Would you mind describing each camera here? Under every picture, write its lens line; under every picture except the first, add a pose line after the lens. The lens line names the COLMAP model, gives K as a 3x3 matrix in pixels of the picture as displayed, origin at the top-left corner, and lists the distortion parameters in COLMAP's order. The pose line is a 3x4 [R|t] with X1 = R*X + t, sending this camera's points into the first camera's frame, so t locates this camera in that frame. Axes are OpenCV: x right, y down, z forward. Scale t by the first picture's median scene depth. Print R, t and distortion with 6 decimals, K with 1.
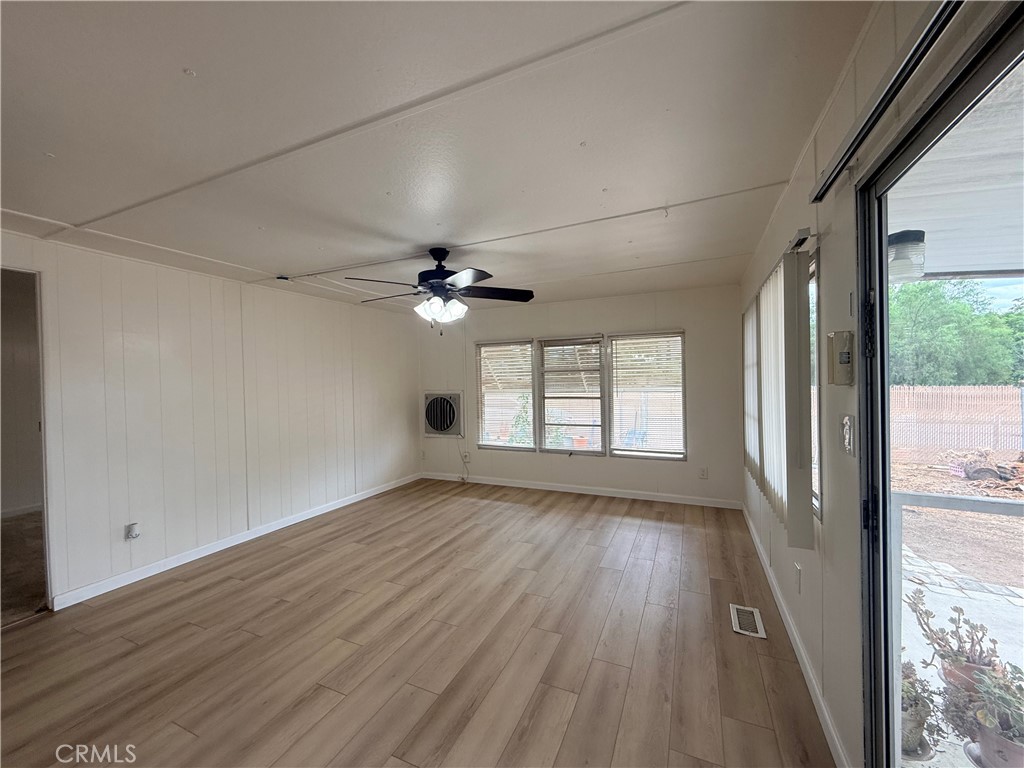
lens RADIAL K [[406.6, 0, 512.0], [0, 406.6, 384.0], [0, 0, 1]] dist [-0.000709, 0.000394]
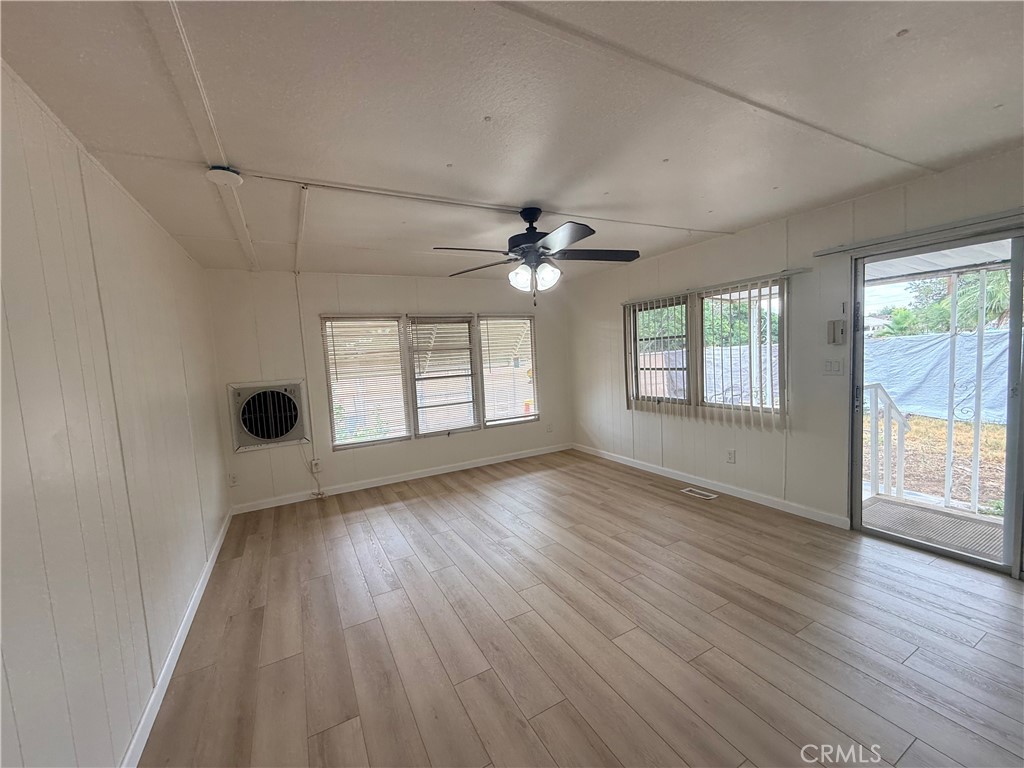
lens RADIAL K [[406.6, 0, 512.0], [0, 406.6, 384.0], [0, 0, 1]] dist [-0.000709, 0.000394]
pose [[0.605432, -0.077086, 0.792155, -0.555355], [0.048541, 0.997022, 0.059922, -0.000599], [-0.794415, 0.002173, 0.607371, 0.284654]]
